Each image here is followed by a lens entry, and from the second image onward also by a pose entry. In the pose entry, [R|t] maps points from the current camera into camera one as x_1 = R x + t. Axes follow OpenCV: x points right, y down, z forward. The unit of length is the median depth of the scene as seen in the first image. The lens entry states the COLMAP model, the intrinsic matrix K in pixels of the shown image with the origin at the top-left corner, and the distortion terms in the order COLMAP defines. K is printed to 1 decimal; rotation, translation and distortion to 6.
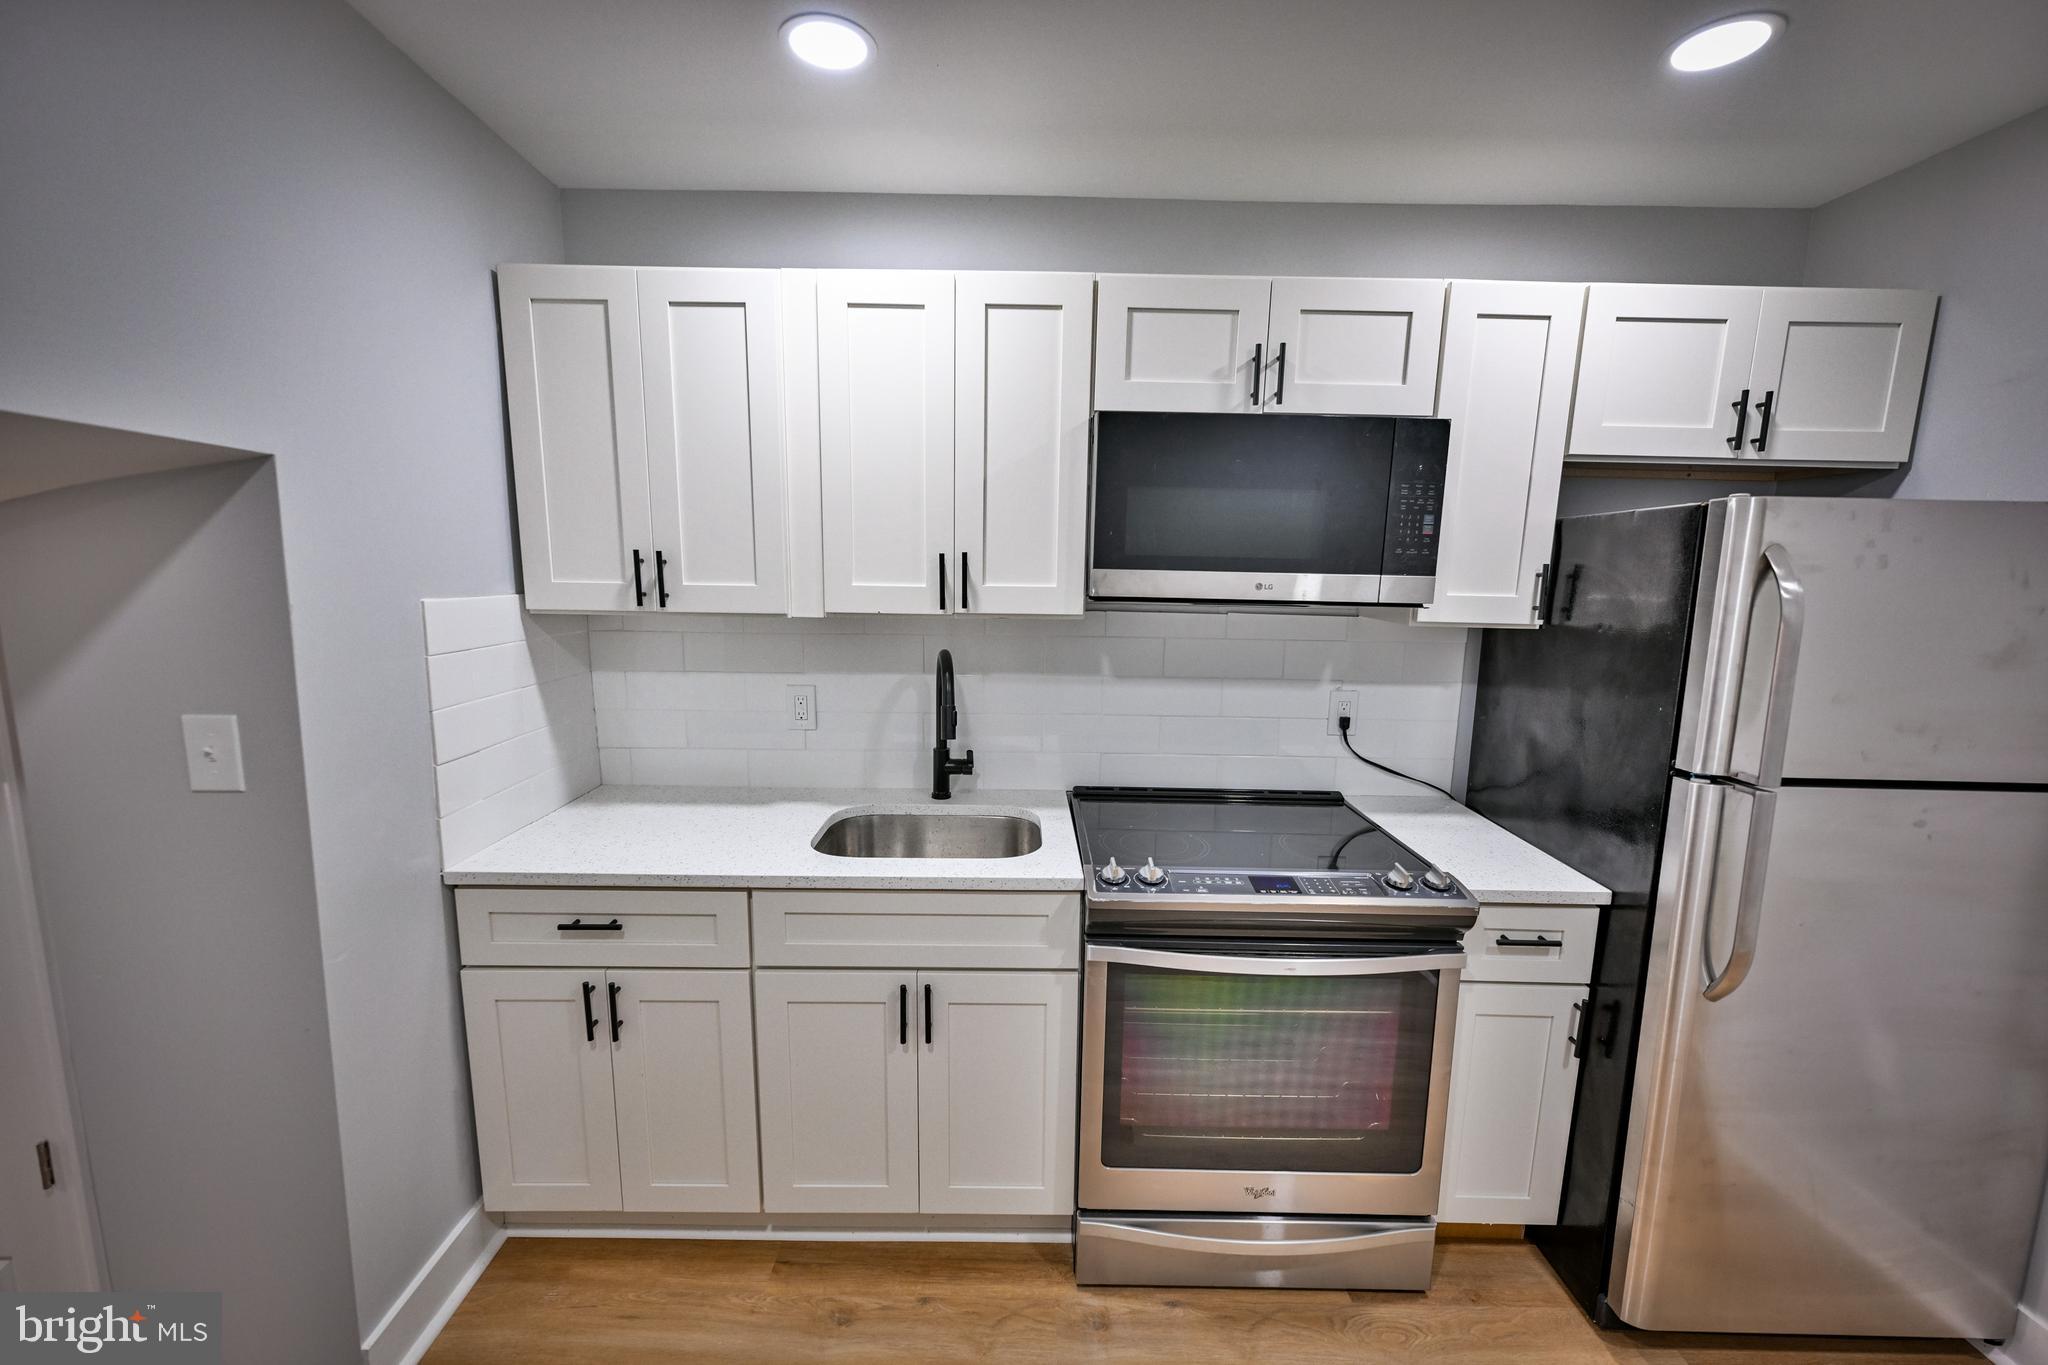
lens RADIAL K [[809.0, 0, 1025.6], [0, 809.0, 687.0], [0, 0, 1]] dist [0.000704, -0.000093]
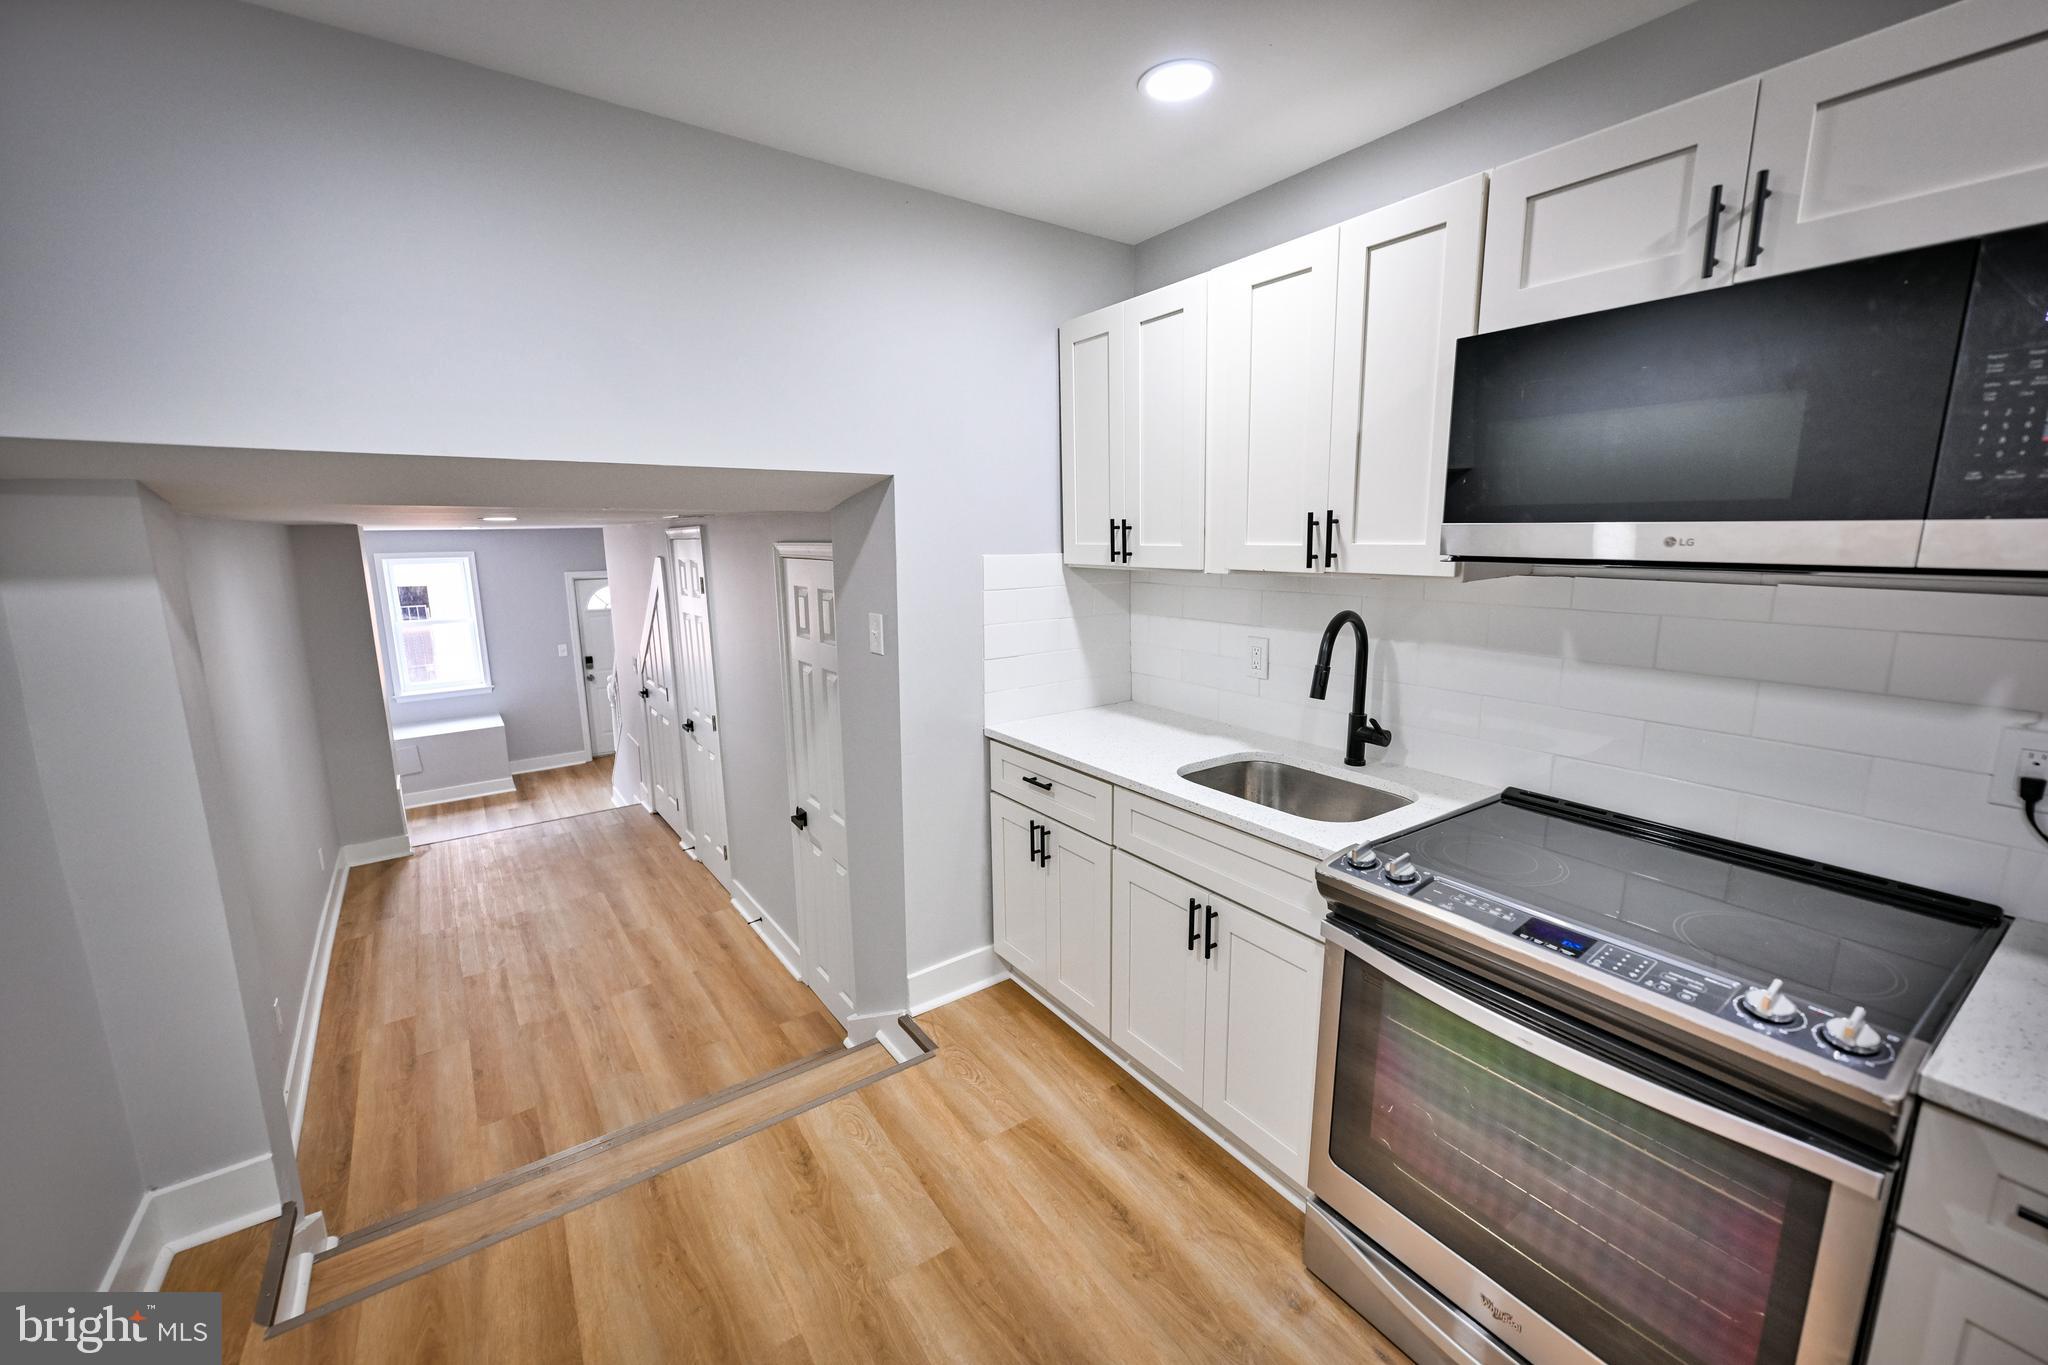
lens RADIAL K [[809.0, 0, 1018.5], [0, 809.0, 682.1], [0, 0, 1]] dist [0.000704, -0.000093]
pose [[0.559739, 0.130930, -0.818260, 0.569302], [-0.102841, 0.990781, 0.088185, -0.007042], [0.822263, 0.034790, 0.568043, 0.137455]]
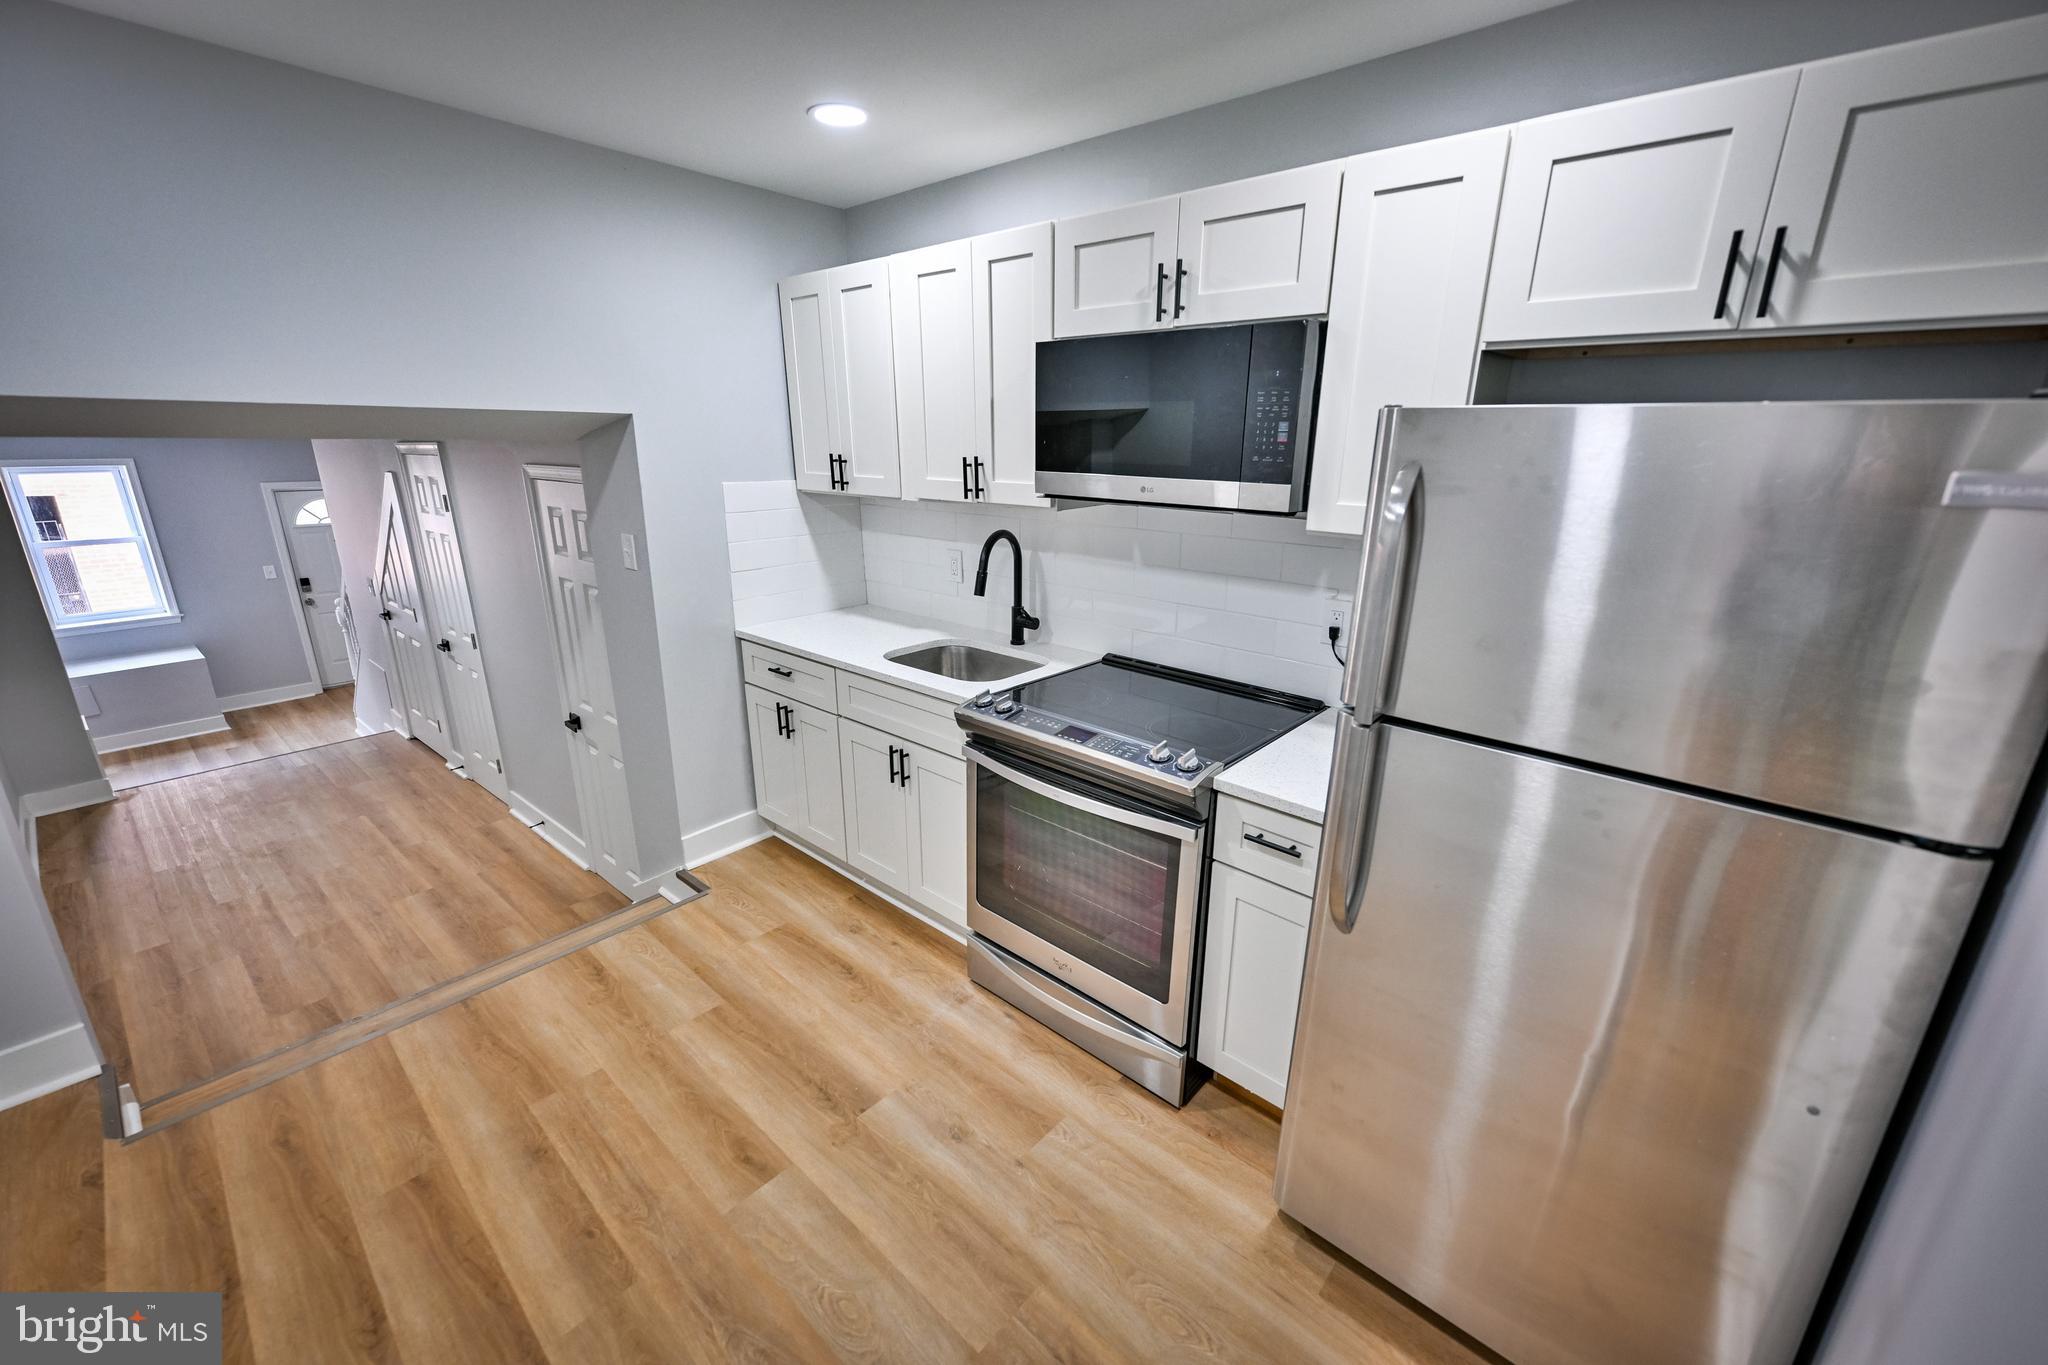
lens RADIAL K [[809.0, 0, 1020.4], [0, 809.0, 684.1], [0, 0, 1]] dist [0.000704, -0.000093]
pose [[0.744279, 0.186034, -0.641436, 0.952143], [-0.094352, 0.980078, 0.174769, -0.038537], [0.661170, -0.069556, 0.747005, 0.014651]]
